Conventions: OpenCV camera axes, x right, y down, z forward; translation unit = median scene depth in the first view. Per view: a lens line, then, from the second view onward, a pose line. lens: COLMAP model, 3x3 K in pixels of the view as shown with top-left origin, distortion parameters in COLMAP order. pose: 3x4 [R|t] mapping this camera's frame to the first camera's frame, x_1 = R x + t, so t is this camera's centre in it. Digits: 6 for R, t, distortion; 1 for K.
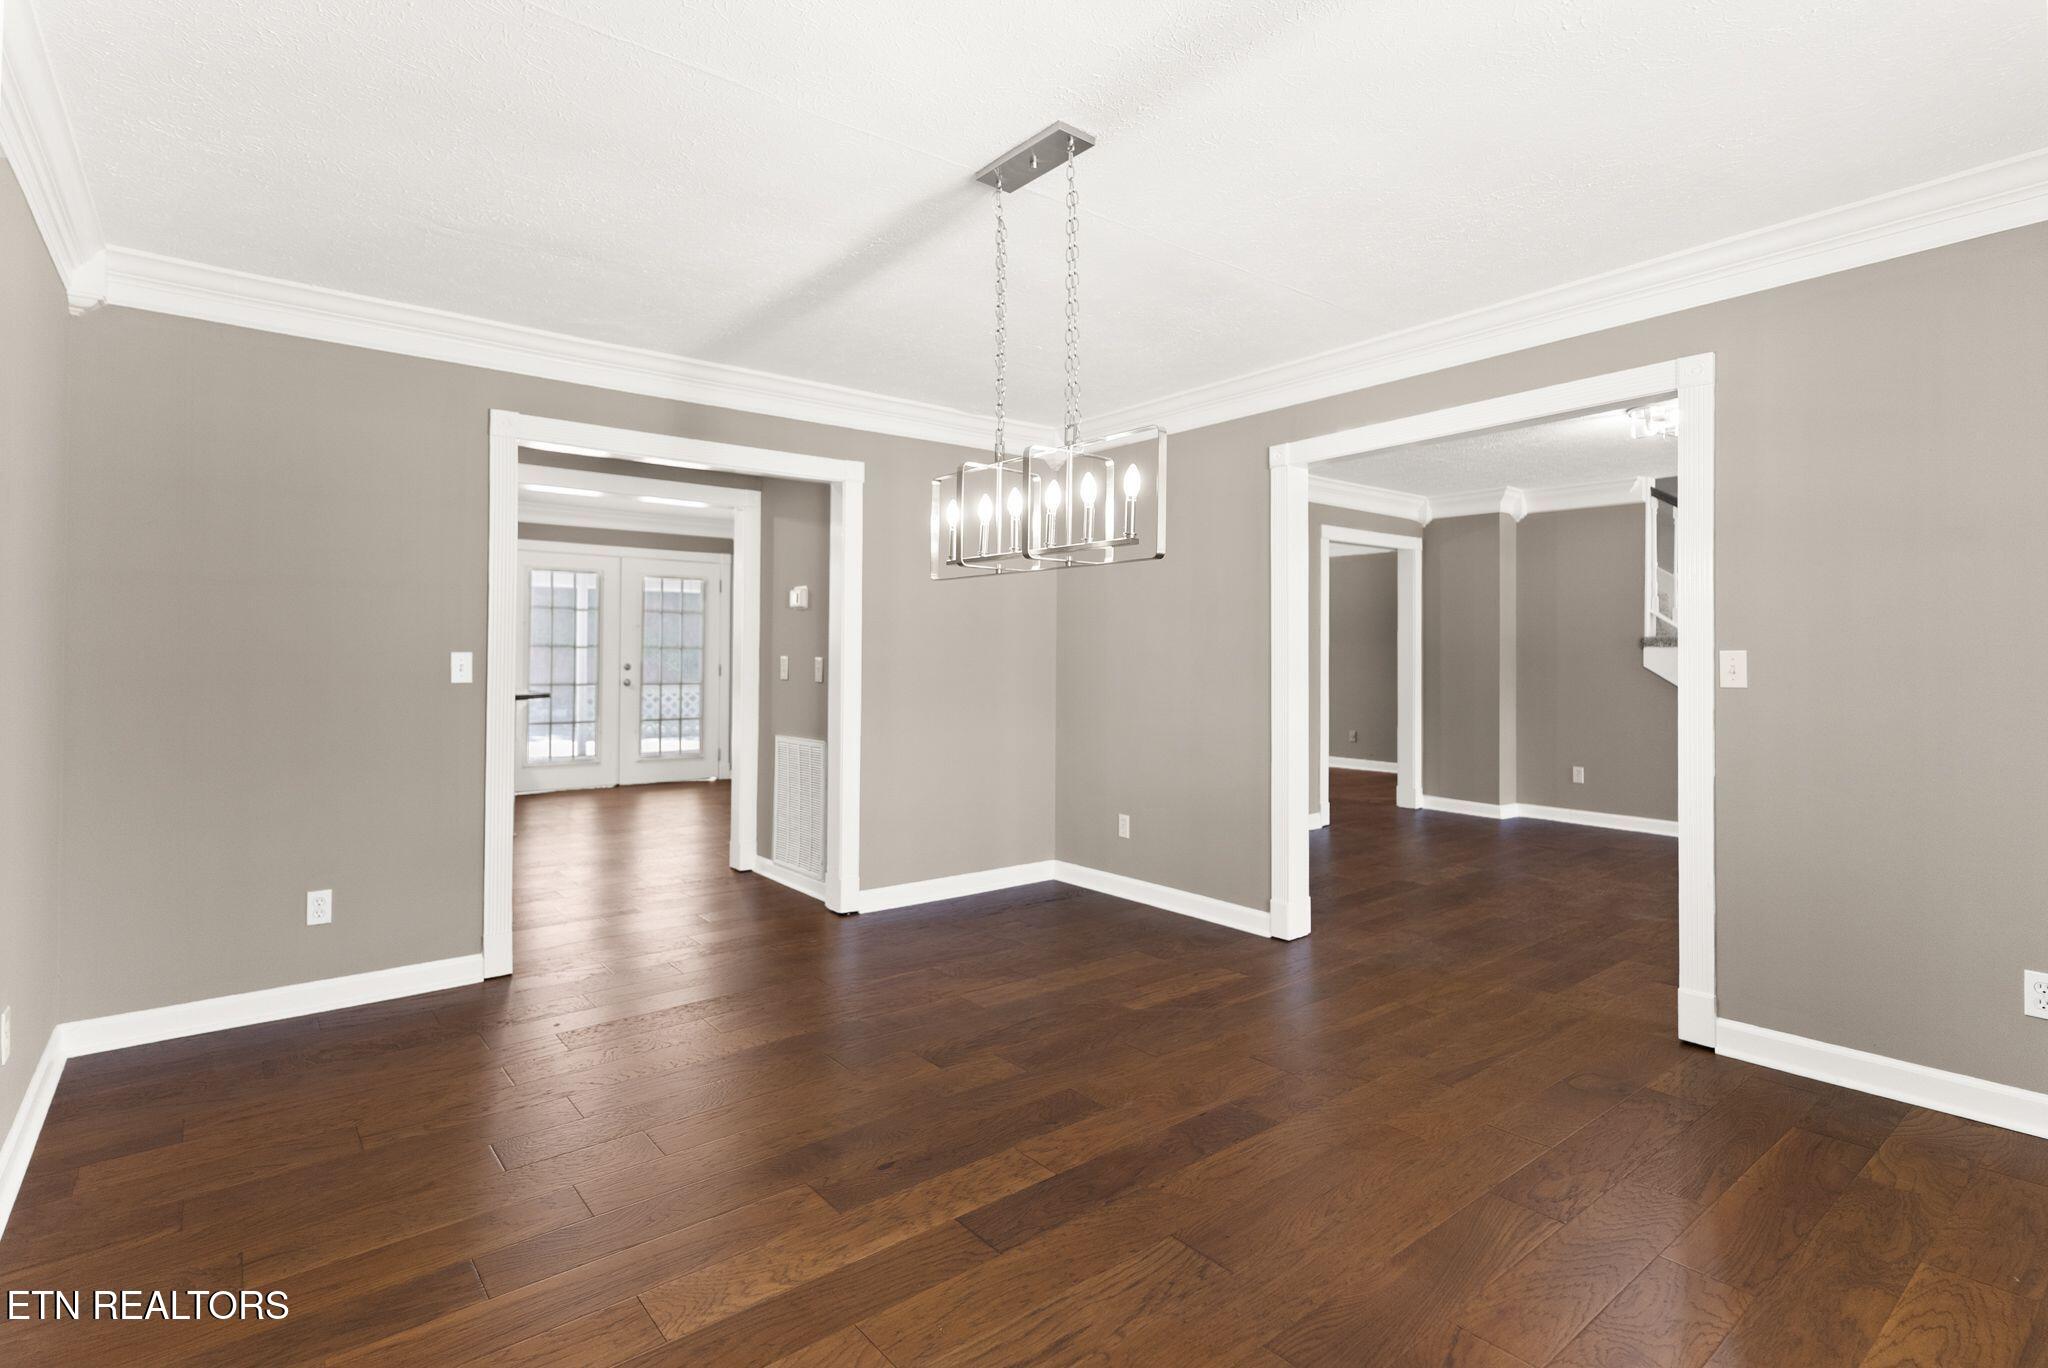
lens RADIAL K [[989.6, 0, 1022.3], [0, 989.6, 669.2], [0, 0, 1]] dist [-0.021033, 0.000354]
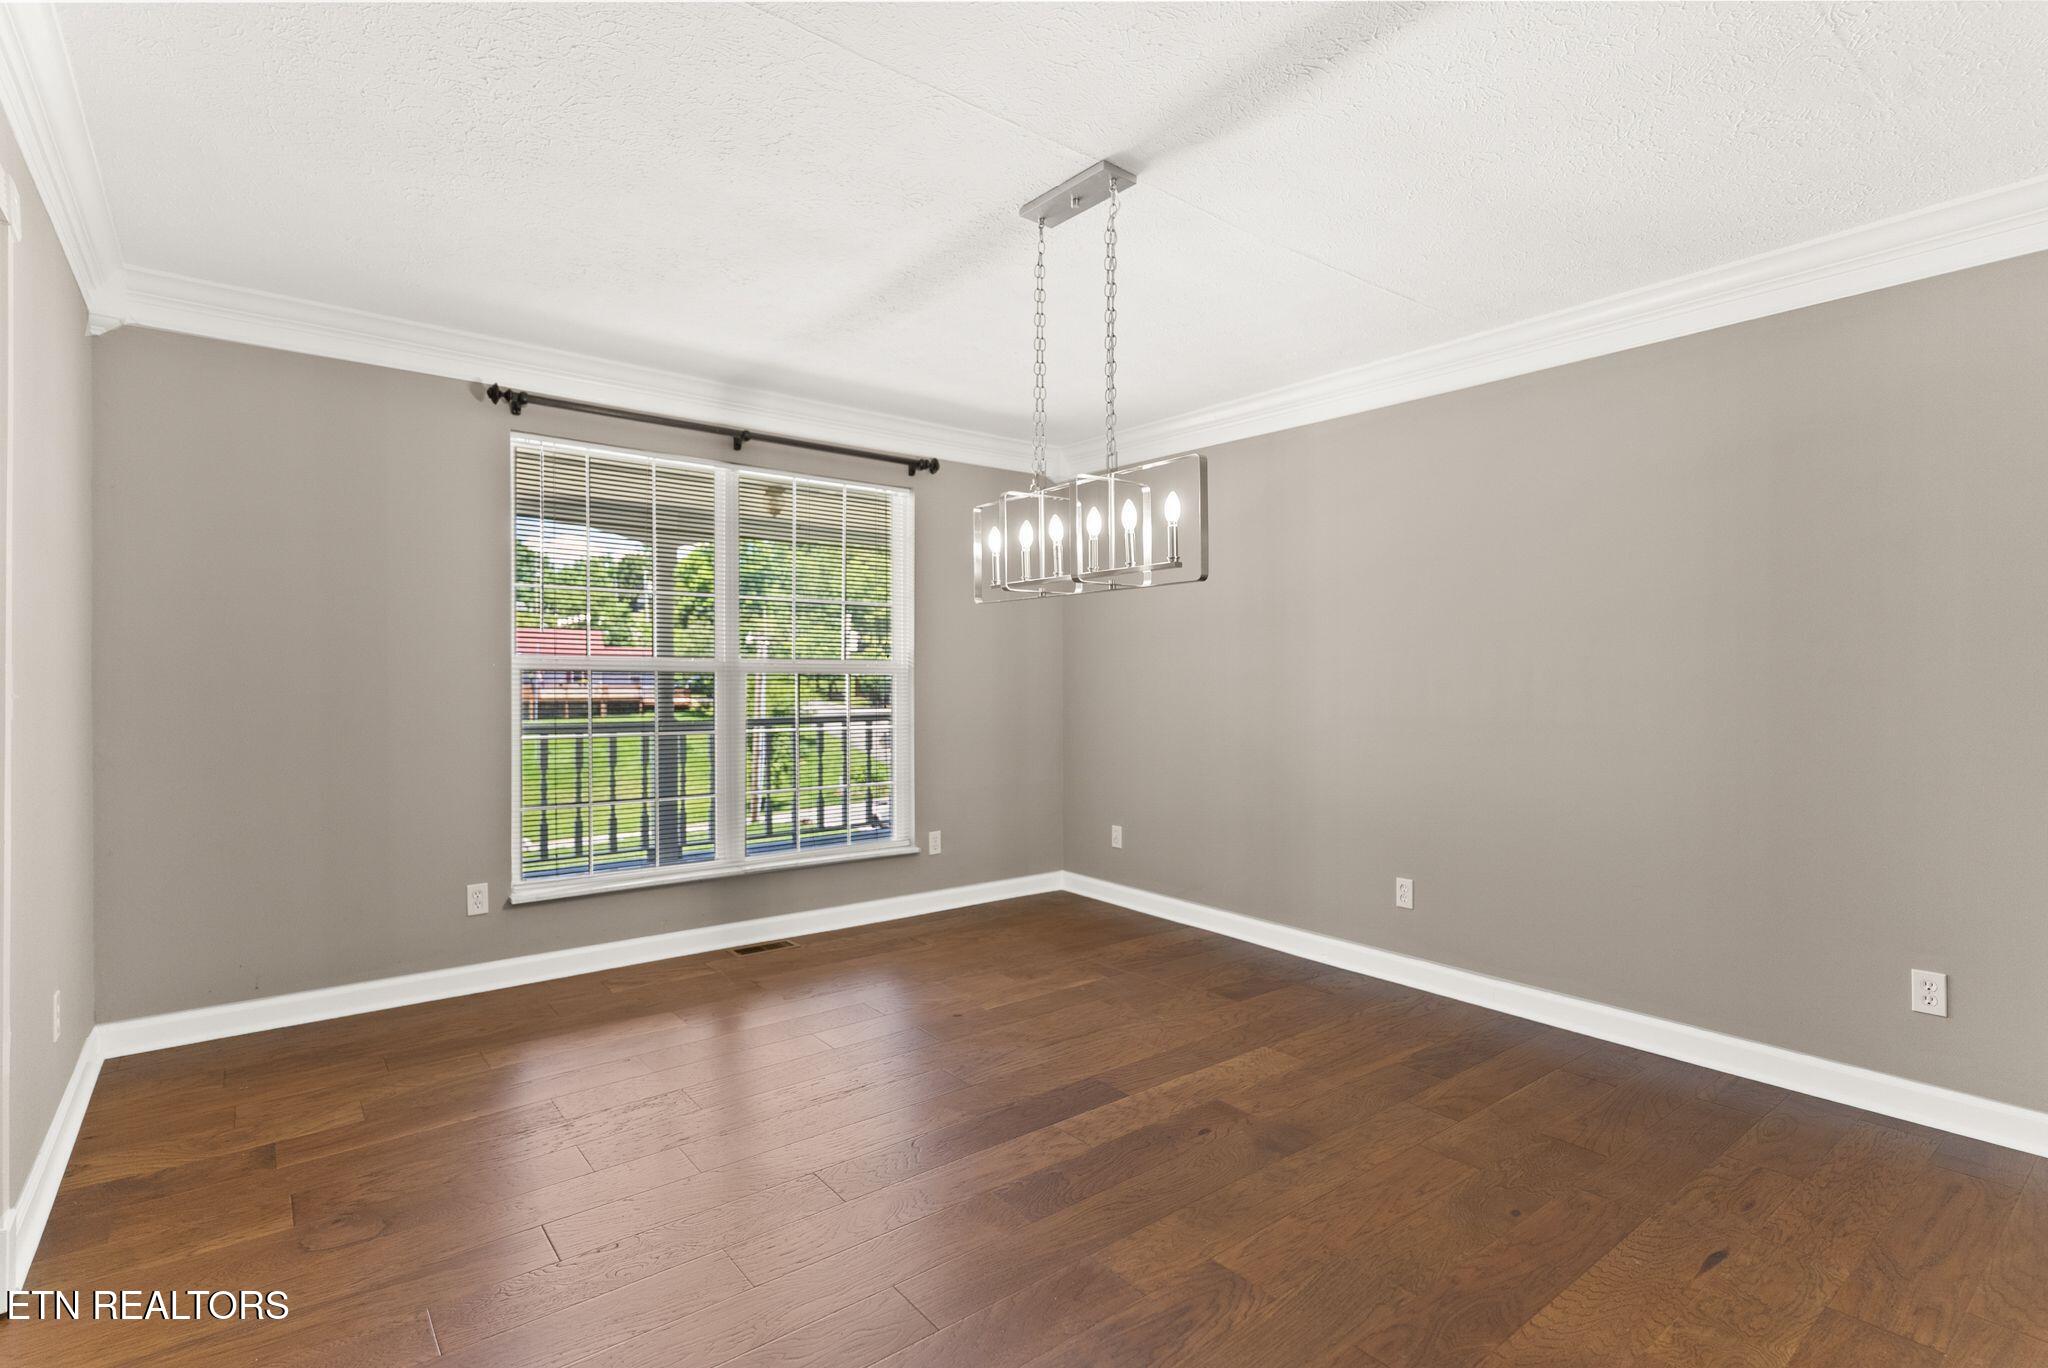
lens RADIAL K [[989.6, 0, 1023.7], [0, 989.6, 678.3], [0, 0, 1]] dist [-0.021033, 0.000354]
pose [[-0.999972, 0.003081, 0.006845, 0.057297], [0.003136, 0.999963, 0.007972, -0.018363], [-0.006820, 0.007994, -0.999945, 2.118342]]
